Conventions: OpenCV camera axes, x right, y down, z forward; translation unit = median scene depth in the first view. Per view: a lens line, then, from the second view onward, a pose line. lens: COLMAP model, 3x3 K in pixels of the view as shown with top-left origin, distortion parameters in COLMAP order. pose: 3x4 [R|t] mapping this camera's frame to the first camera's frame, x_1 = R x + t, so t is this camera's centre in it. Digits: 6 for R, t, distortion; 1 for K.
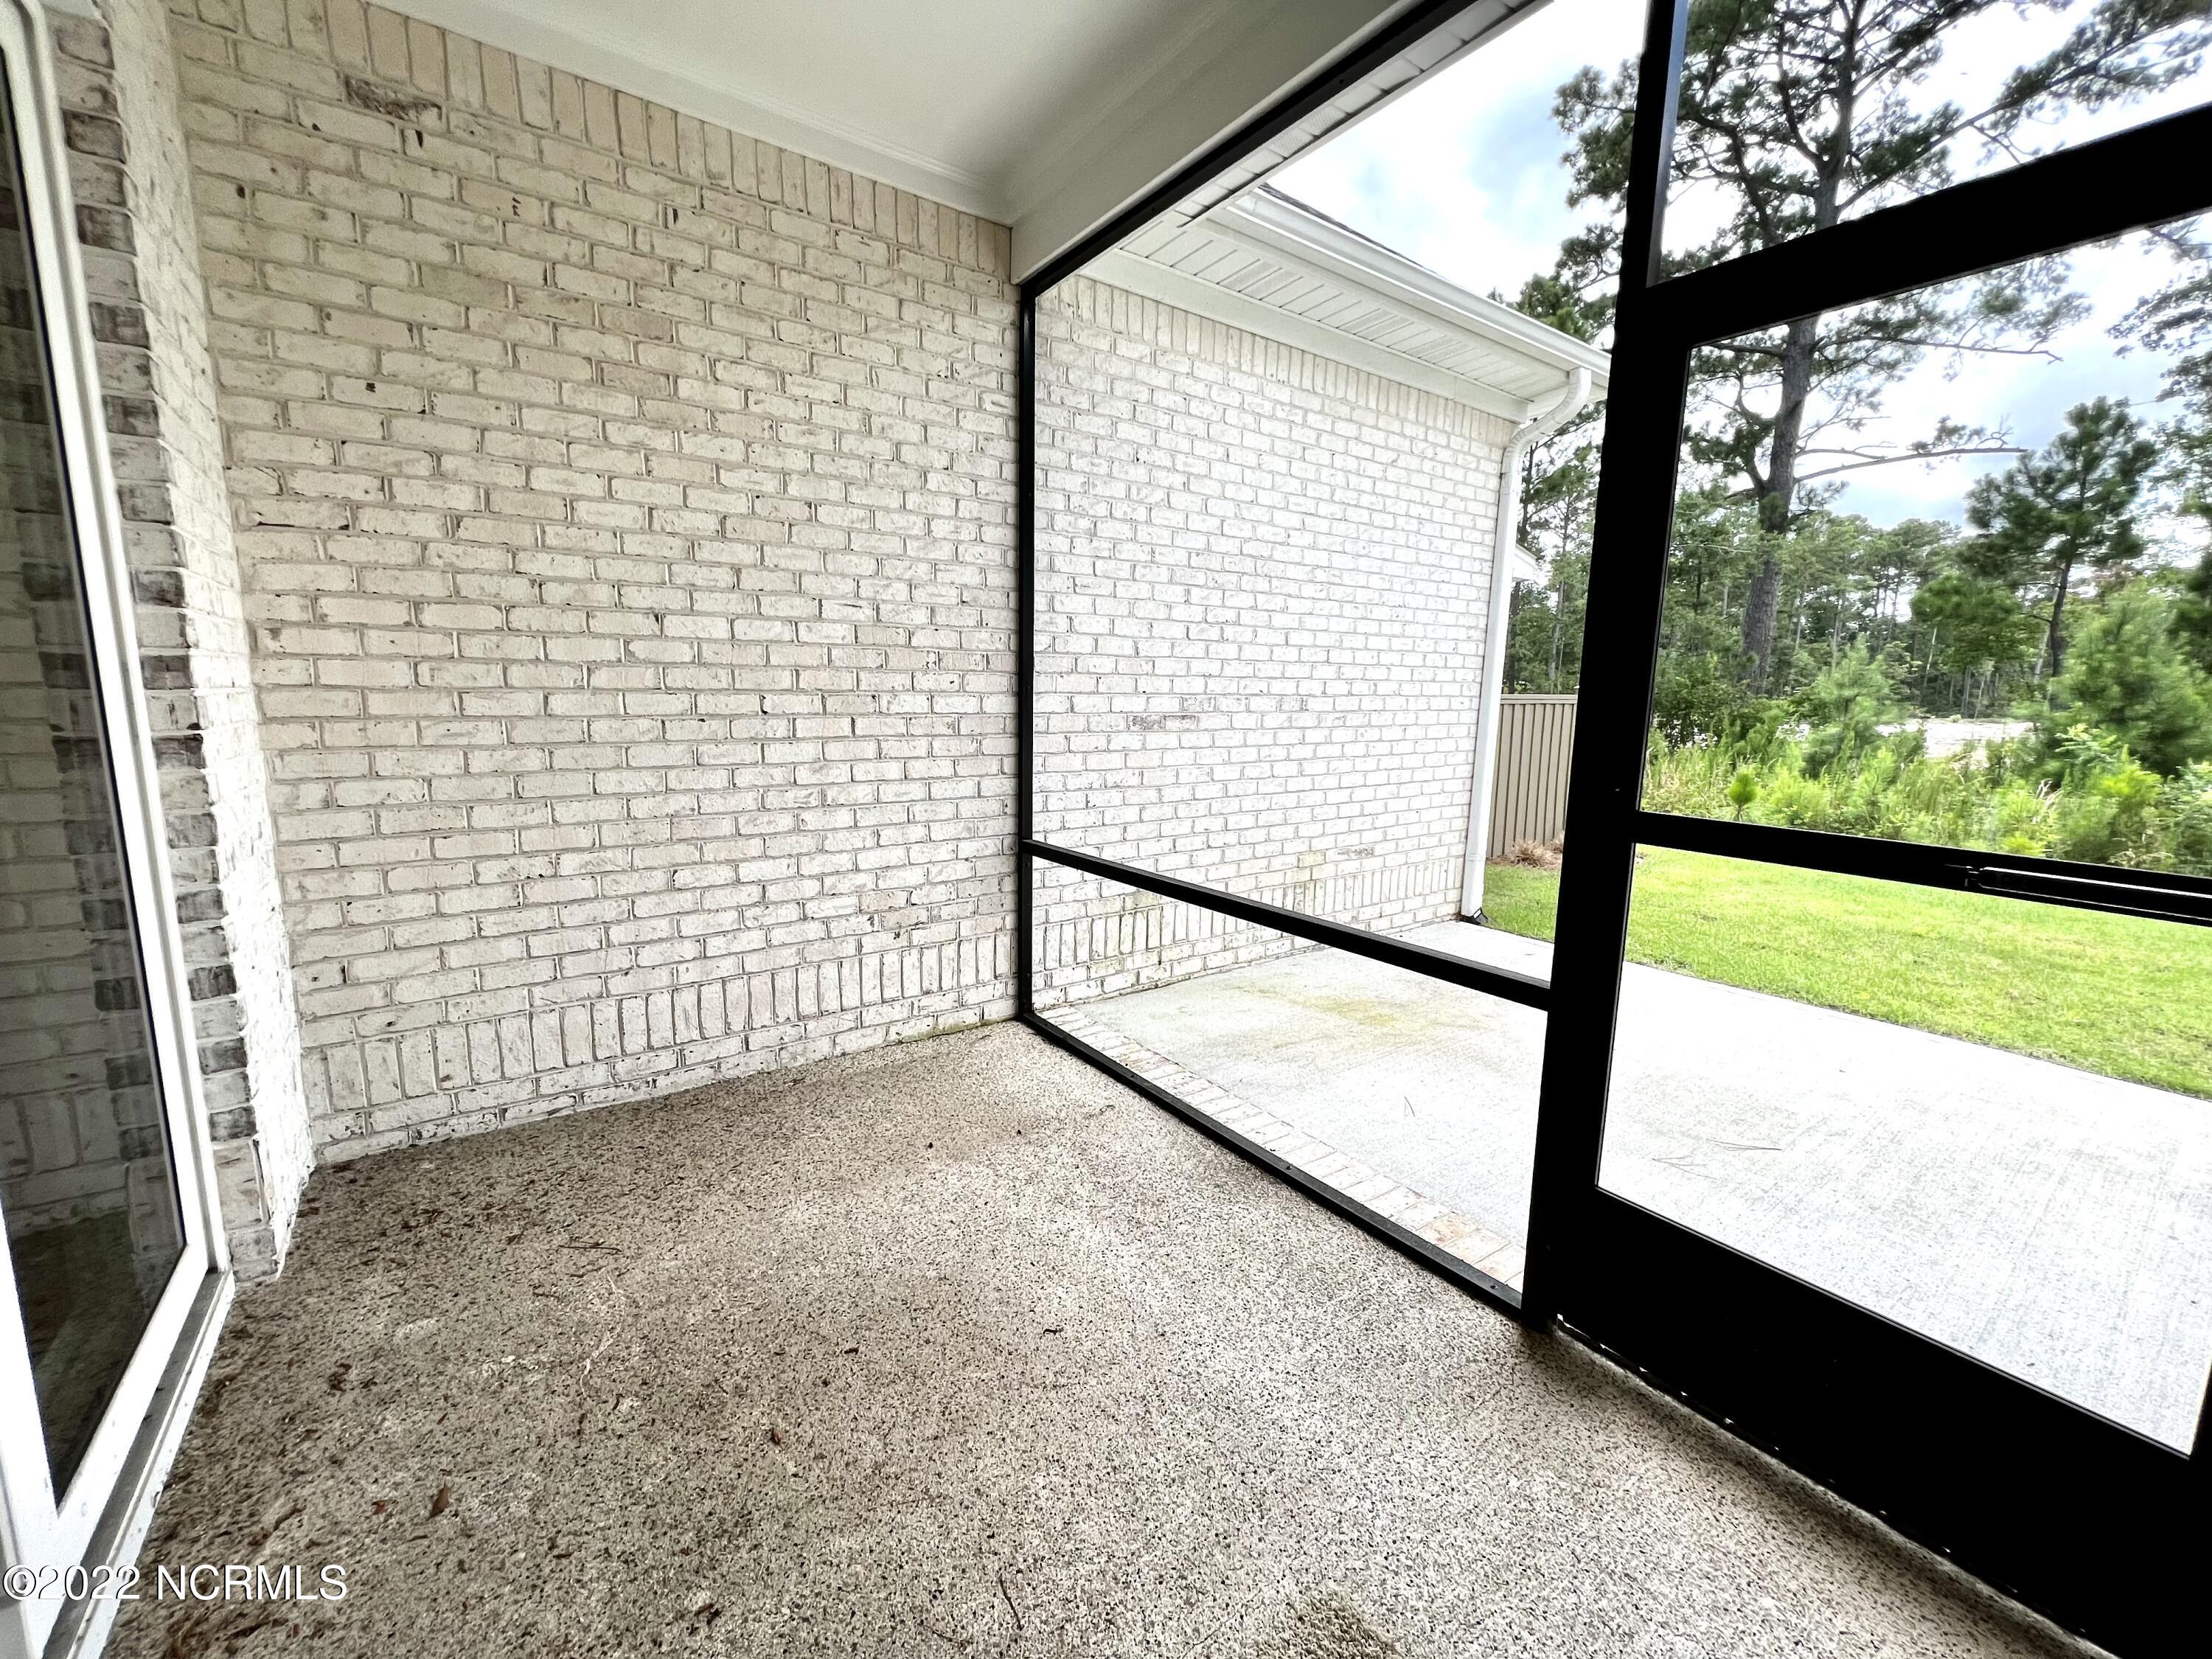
lens RADIAL K [[889.0, 0, 1084.9], [0, 889.0, 824.8], [0, 0, 1]] dist [-0.003017, -0.000835]
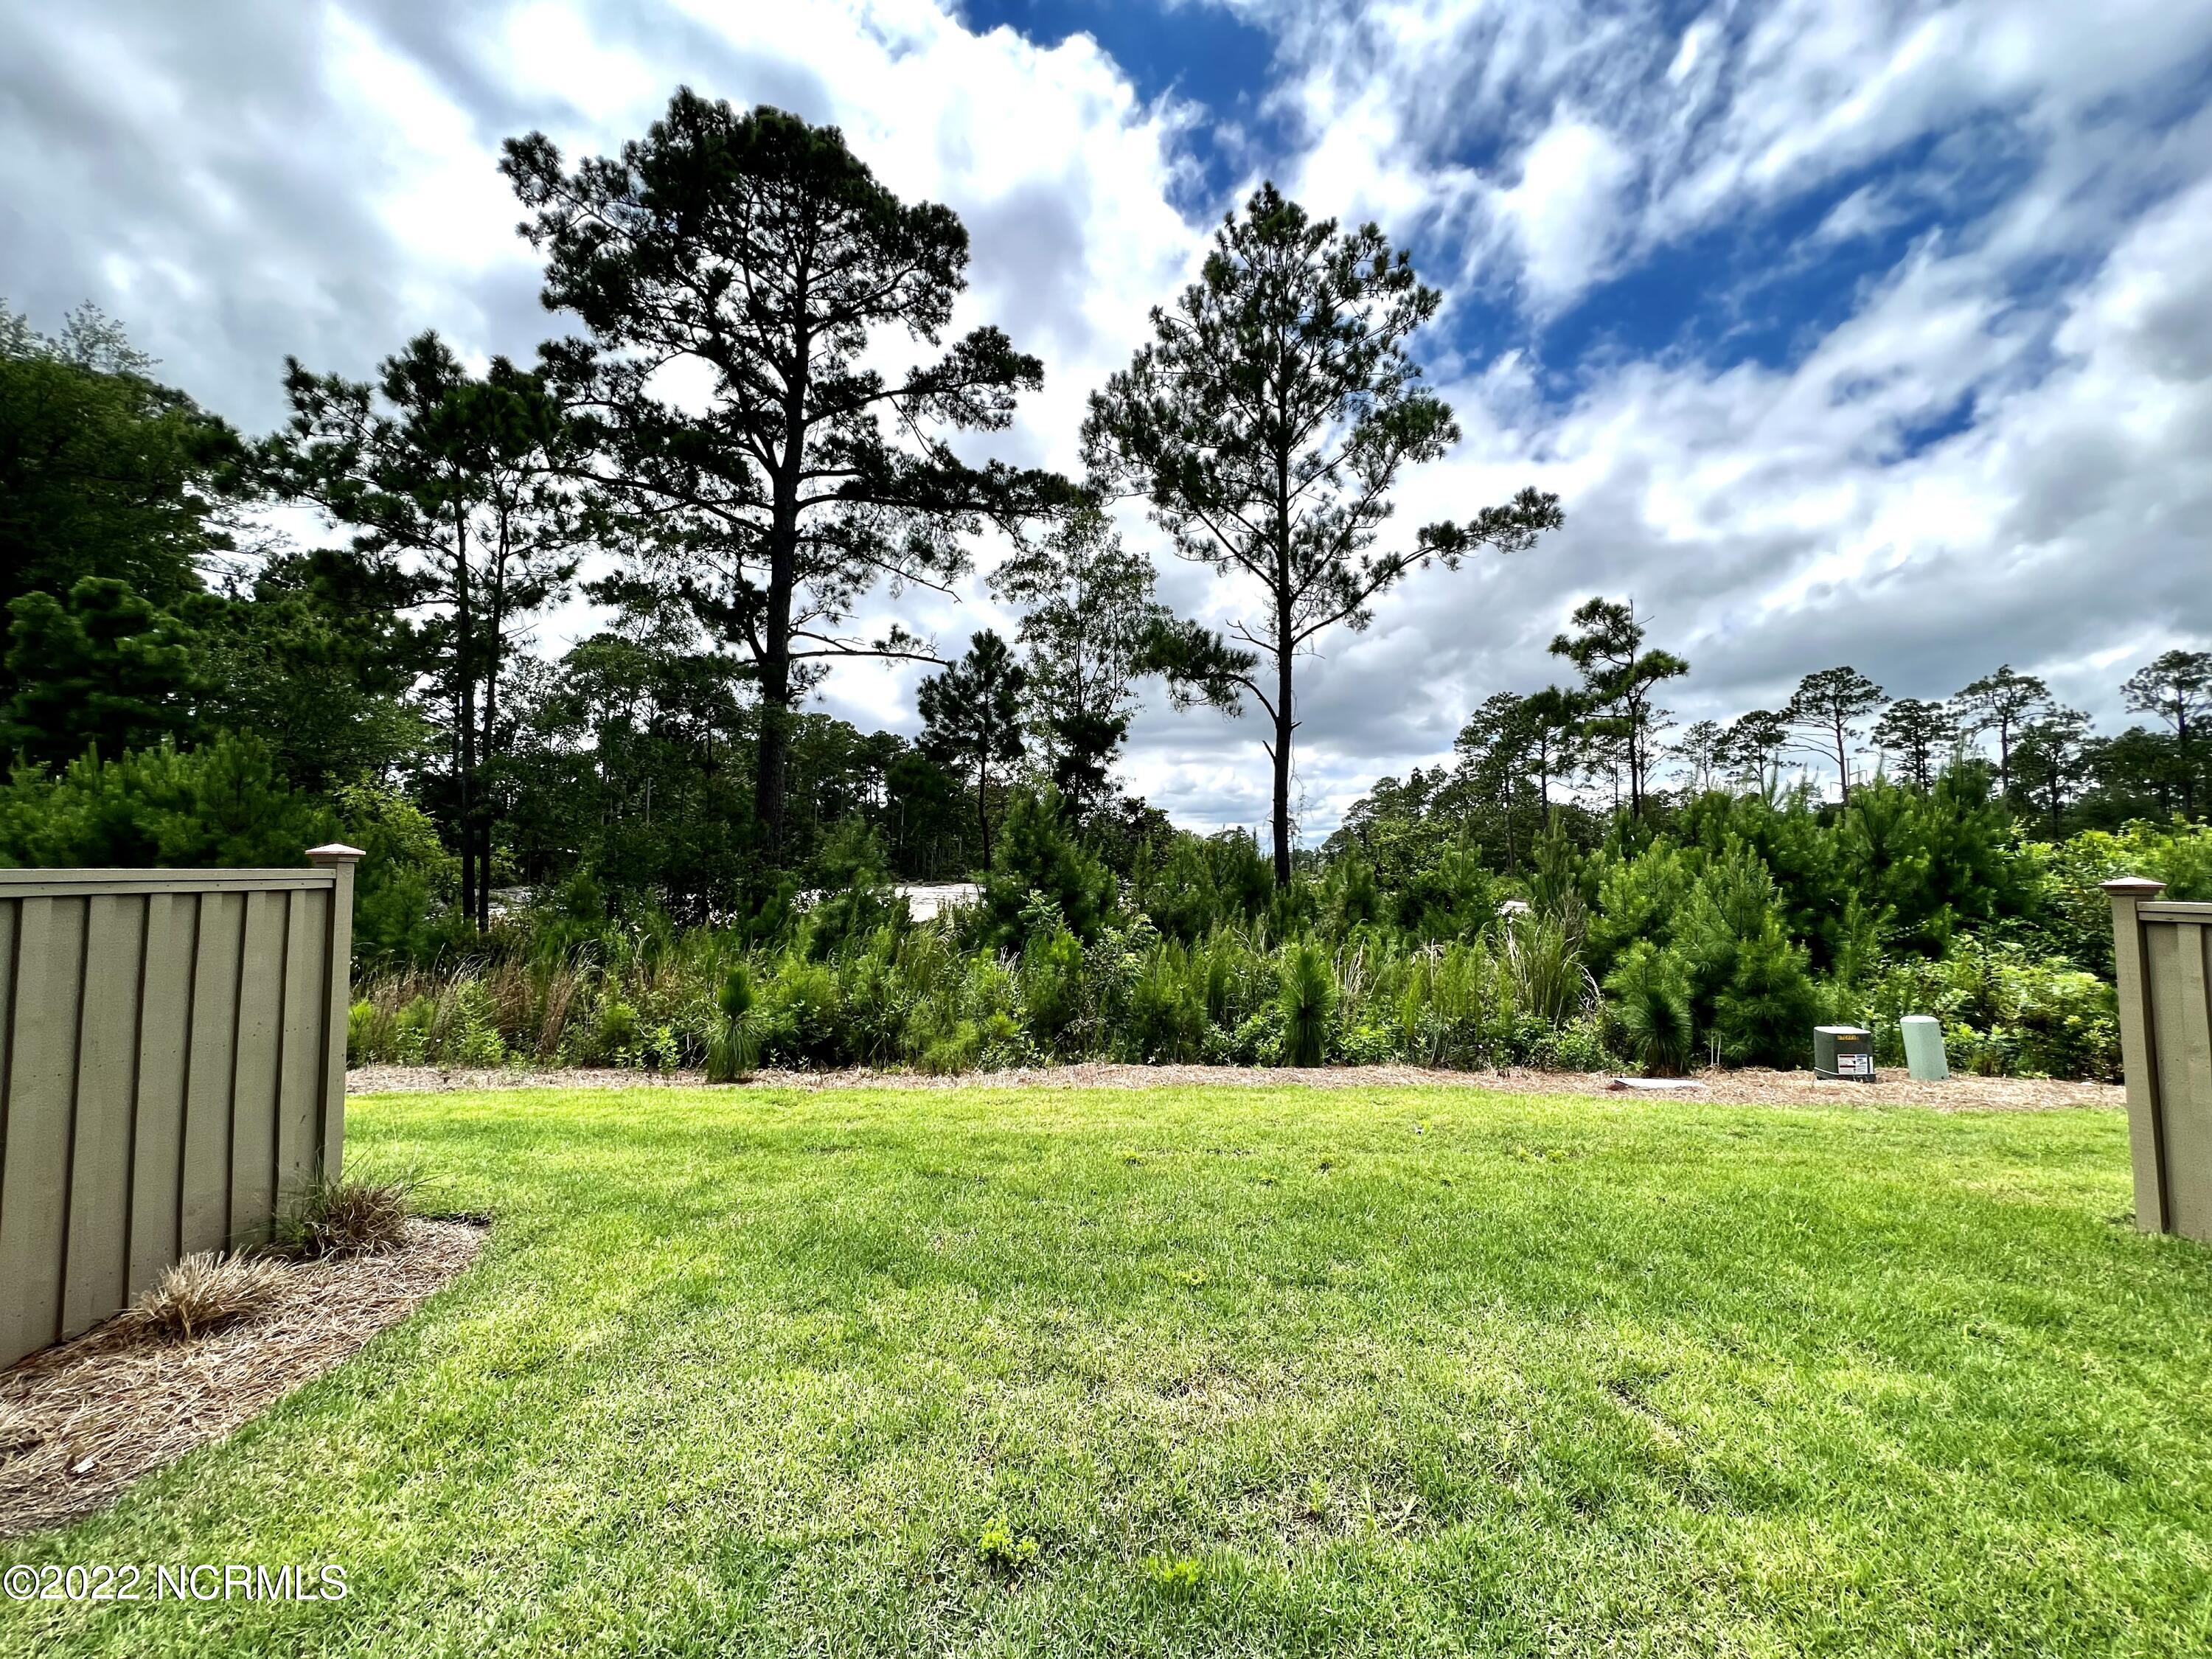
lens RADIAL K [[889.0, 0, 1094.3], [0, 889.0, 822.4], [0, 0, 1]] dist [-0.003017, -0.000835]
pose [[0.567363, 0.034888, 0.822728, 0.179789], [0.123872, 0.984118, -0.127155, -0.029522], [-0.814098, 0.174056, 0.554030, 0.197073]]
